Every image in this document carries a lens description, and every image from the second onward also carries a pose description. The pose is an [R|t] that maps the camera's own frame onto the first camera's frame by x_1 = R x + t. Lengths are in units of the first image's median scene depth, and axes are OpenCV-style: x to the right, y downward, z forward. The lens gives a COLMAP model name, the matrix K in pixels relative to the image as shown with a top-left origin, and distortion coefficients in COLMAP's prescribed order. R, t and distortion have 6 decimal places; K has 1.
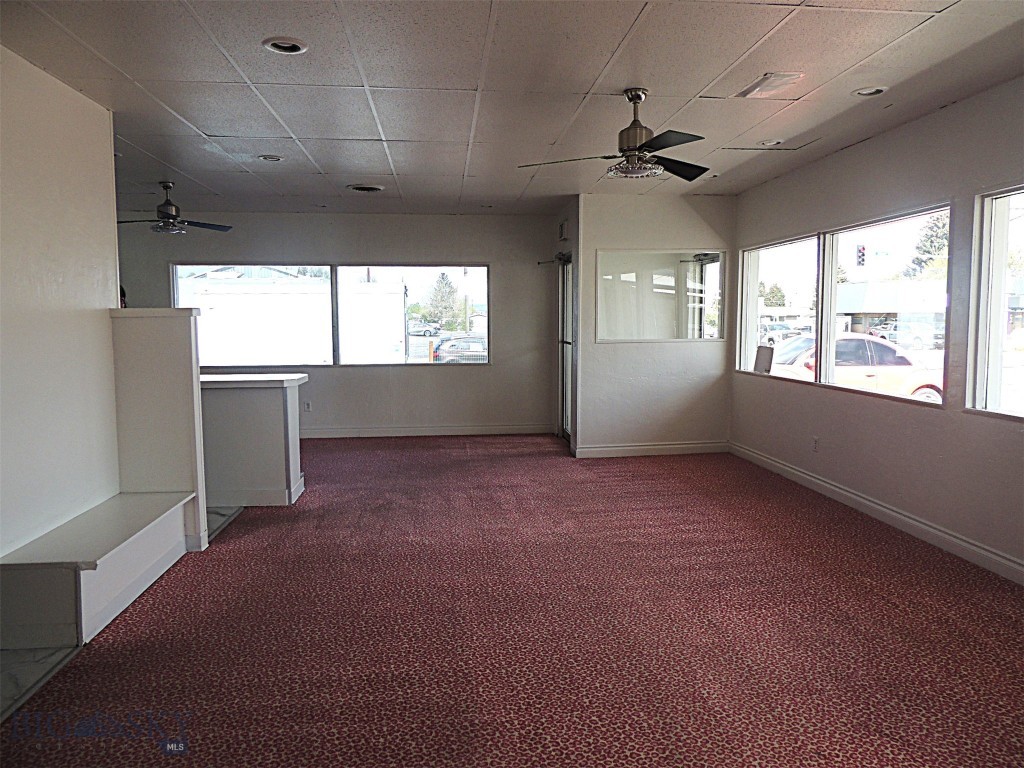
lens RADIAL K [[716.6, 0, 517.5], [0, 716.6, 379.1], [0, 0, 1]] dist [-0.002842, -0.001222]
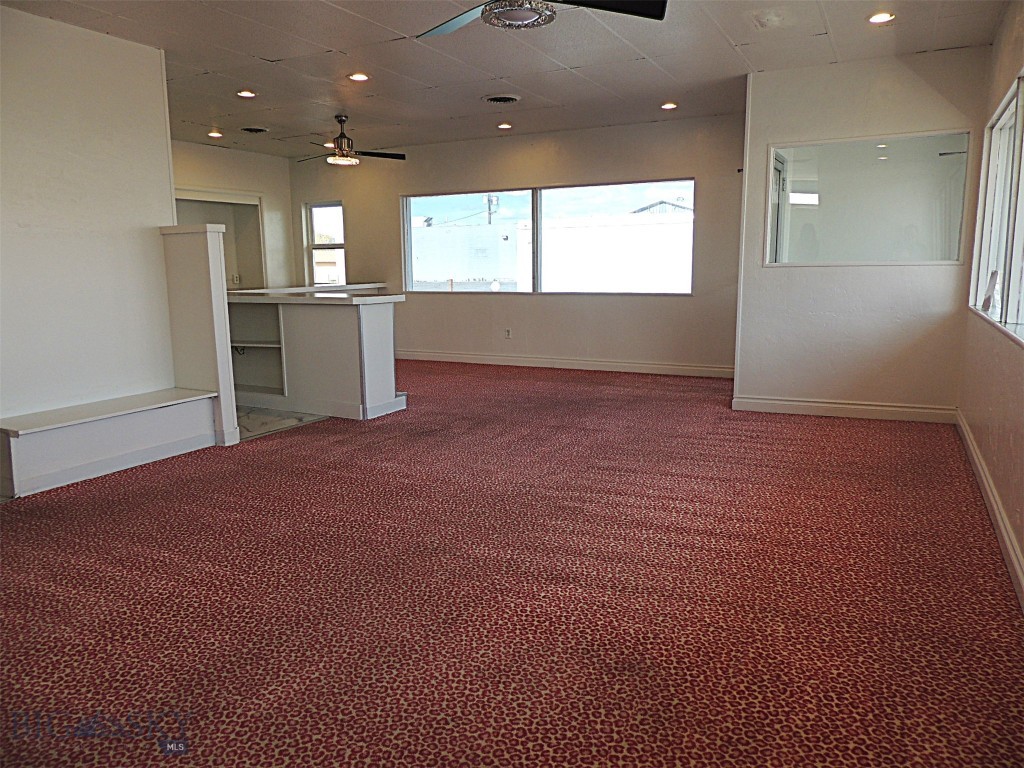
lens RADIAL K [[716.6, 0, 520.0], [0, 716.6, 380.7], [0, 0, 1]] dist [-0.002842, -0.001222]
pose [[0.837106, 0.084890, -0.540414, 0.328160], [-0.038141, 0.994539, 0.097144, 0.007540], [0.545709, -0.060707, 0.835773, 0.194265]]
